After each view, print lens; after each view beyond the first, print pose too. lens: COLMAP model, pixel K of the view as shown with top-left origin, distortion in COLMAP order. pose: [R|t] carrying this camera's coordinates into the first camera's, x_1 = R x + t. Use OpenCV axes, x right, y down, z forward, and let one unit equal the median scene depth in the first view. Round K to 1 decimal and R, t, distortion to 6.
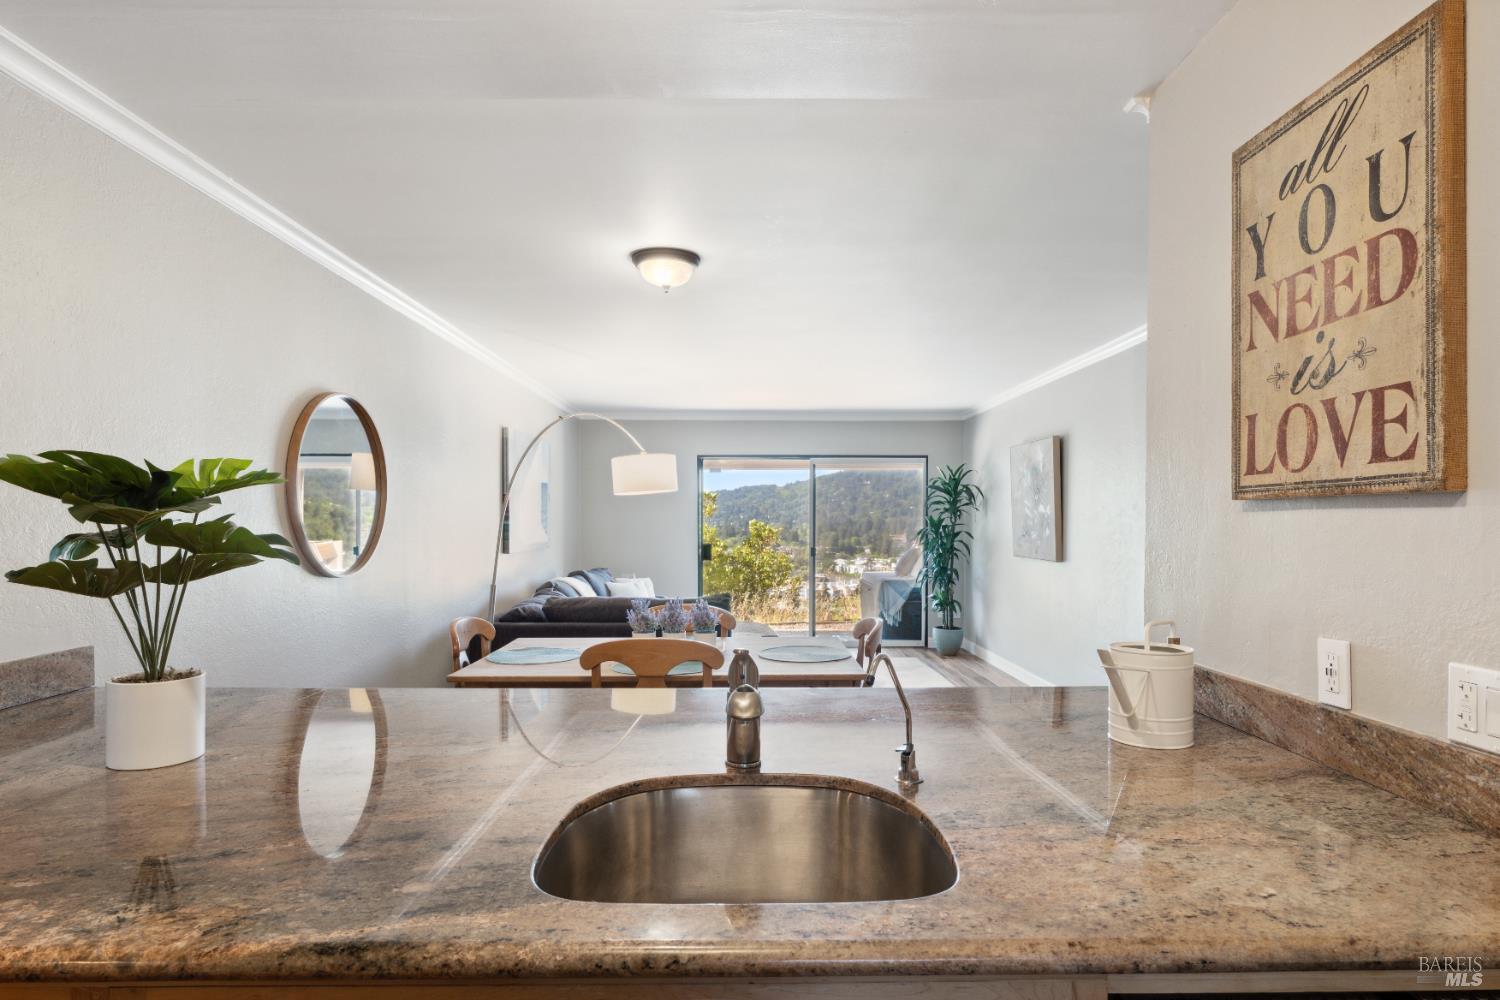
lens RADIAL K [[818.9, 0, 752.8], [0, 818.9, 507.1], [0, 0, 1]] dist [-0.011146, 0.002363]
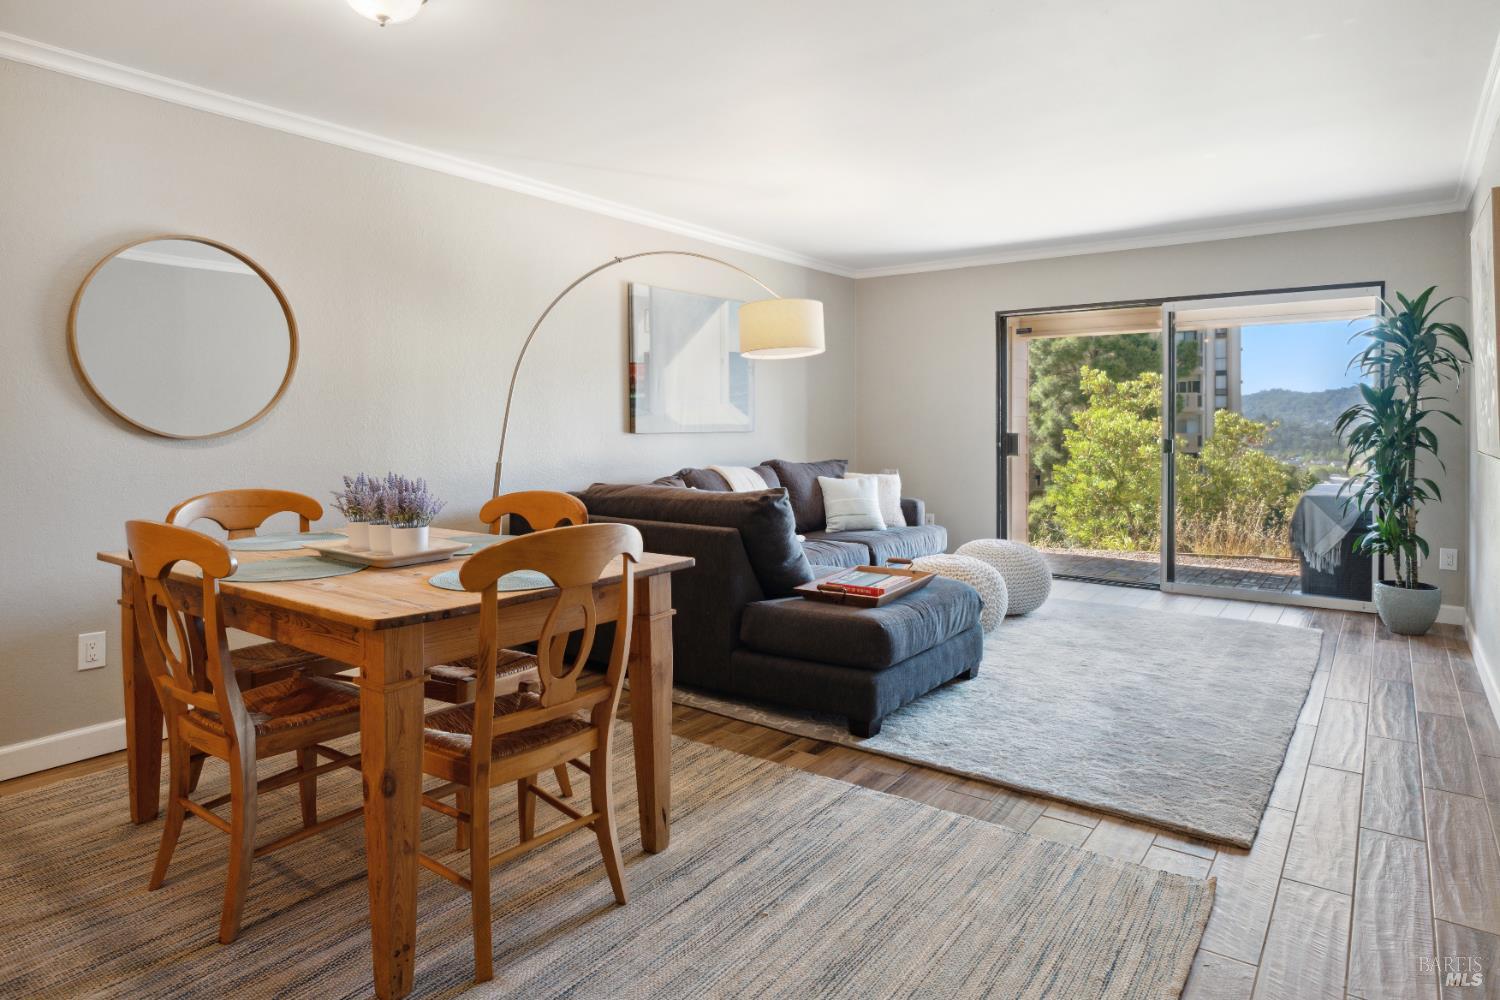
lens RADIAL K [[872.7, 0, 742.7], [0, 872.7, 437.9], [0, 0, 1]] dist [-0.005861, 0.000366]
pose [[0.793541, 0.009728, -0.608439, 0.239379], [0.009101, 0.999571, 0.027851, 0.026618], [0.608449, -0.027639, 0.793112, 0.253364]]
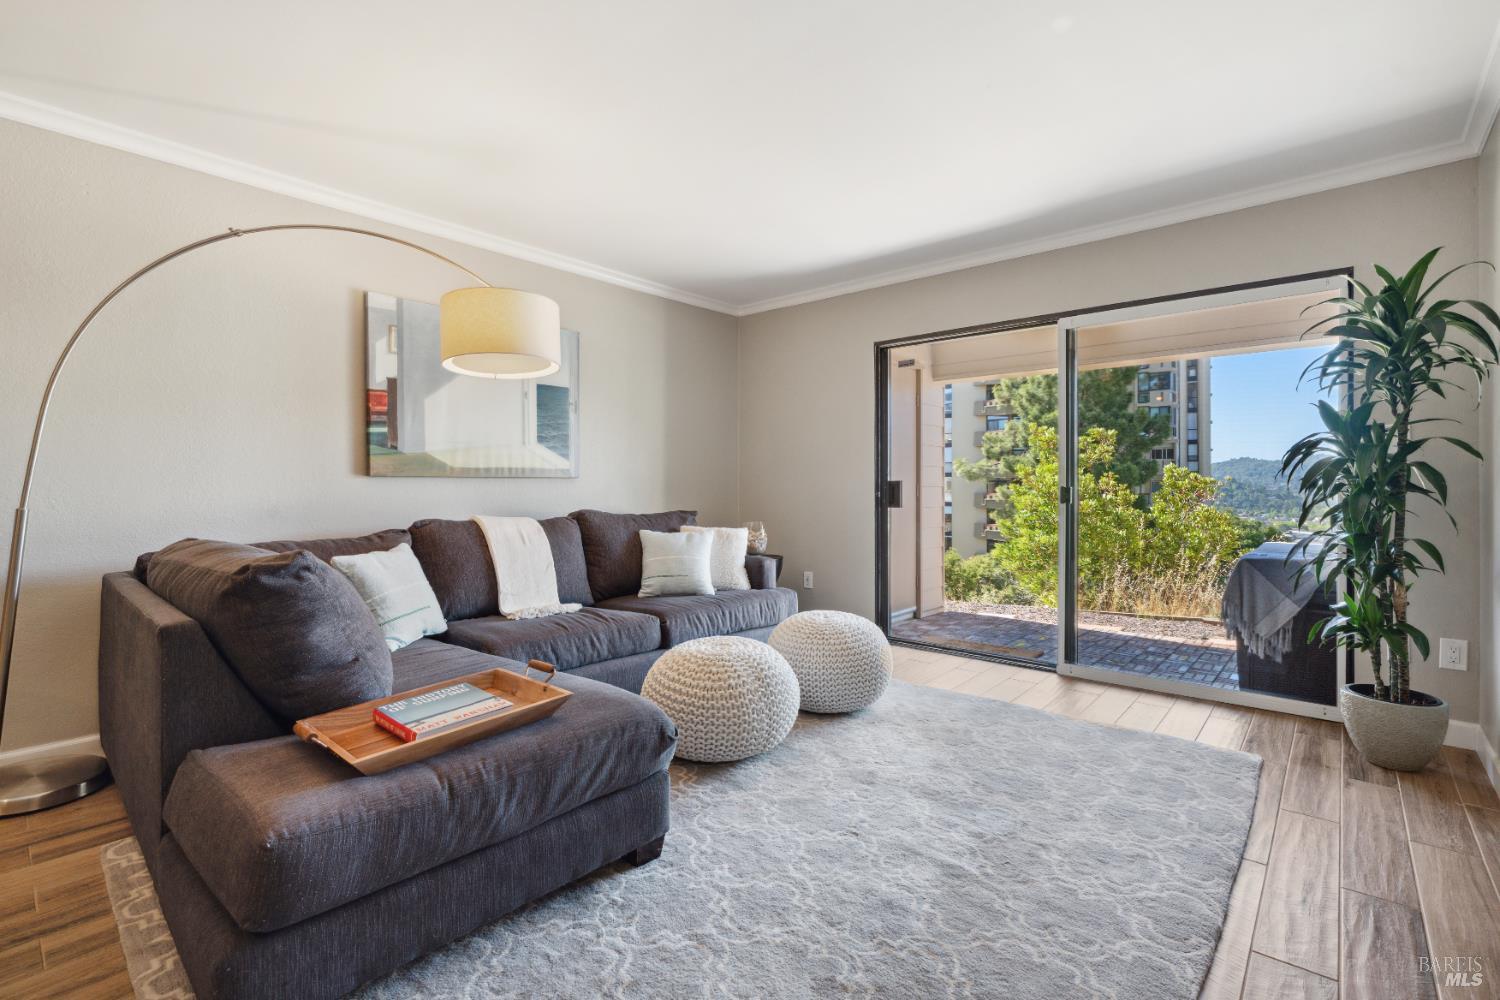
lens RADIAL K [[693.3, 0, 740.5], [0, 693.3, 490.0], [0, 0, 1]] dist [-0.007213, 0.003411]
pose [[0.742627, 0.005133, -0.669685, 0.228465], [0.008702, 0.999812, 0.017314, 0.043610], [0.669648, -0.018686, 0.742443, 0.555608]]
